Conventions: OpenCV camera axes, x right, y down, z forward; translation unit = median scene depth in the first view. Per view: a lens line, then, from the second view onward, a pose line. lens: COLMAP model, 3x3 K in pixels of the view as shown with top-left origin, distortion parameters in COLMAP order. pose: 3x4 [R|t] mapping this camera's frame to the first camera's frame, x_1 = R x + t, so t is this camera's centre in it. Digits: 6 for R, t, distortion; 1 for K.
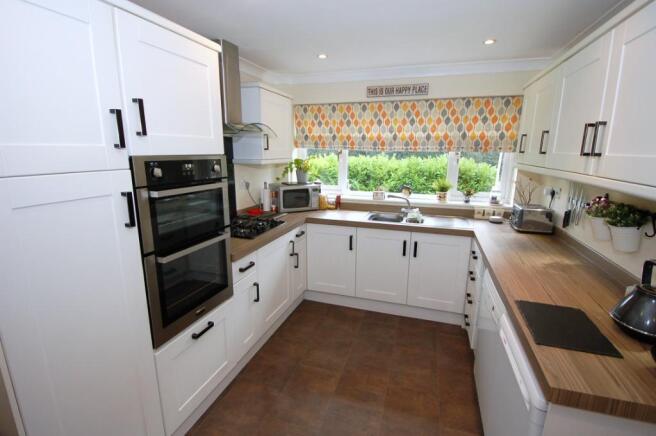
lens RADIAL K [[323.2, 0, 328.0], [0, 323.2, 219.3], [0, 0, 1]] dist [-0.001977, -0.000228]
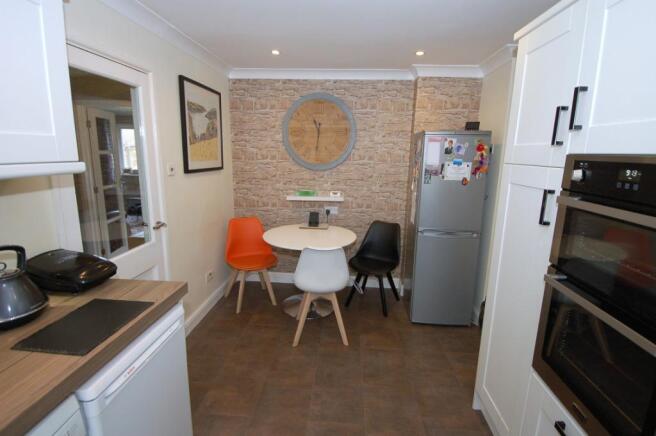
lens RADIAL K [[337.4, 0, 327.8], [0, 337.4, 217.9], [0, 0, 1]] dist [-0.000227, -0.000169]
pose [[-0.970868, 0.014392, -0.239184, 0.257565], [-0.081745, 0.918418, 0.387073, -0.313626], [0.225242, 0.395349, -0.890486, 1.616056]]
